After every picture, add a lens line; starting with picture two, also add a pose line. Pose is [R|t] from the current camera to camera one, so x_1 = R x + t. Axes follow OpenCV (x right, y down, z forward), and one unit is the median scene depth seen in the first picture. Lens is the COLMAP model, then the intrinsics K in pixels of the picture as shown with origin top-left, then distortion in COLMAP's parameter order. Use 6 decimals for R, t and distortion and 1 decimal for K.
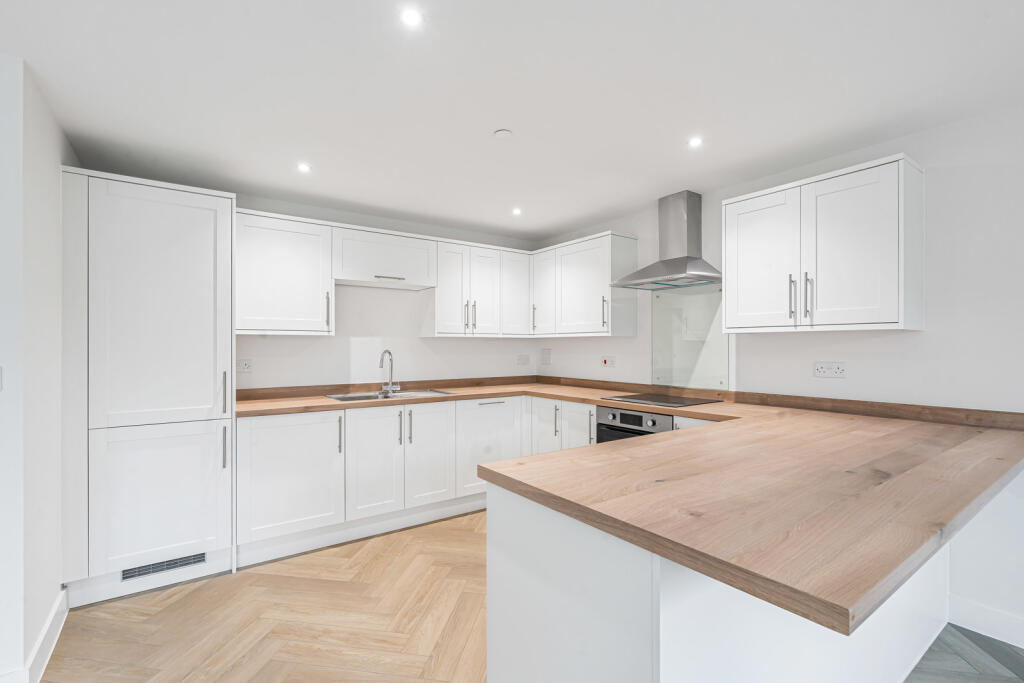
lens RADIAL K [[468.5, 0, 511.5], [0, 468.5, 345.2], [0, 0, 1]] dist [-0.003757, -0.000131]
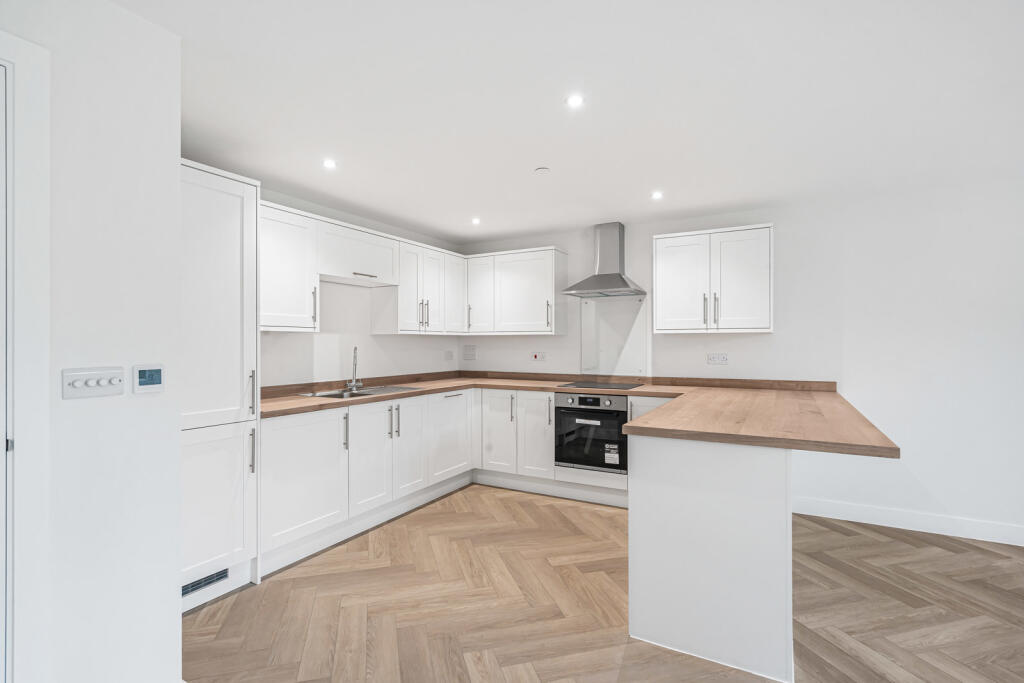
lens RADIAL K [[496.1, 0, 512.0], [0, 496.1, 341.5], [0, 0, 1]] dist [-0.000547, 0.000309]
pose [[0.902079, 0.000962, 0.431569, -0.465257], [-0.000304, 0.999999, -0.001594, 0.000241], [-0.431570, 0.001307, 0.902078, -0.101508]]
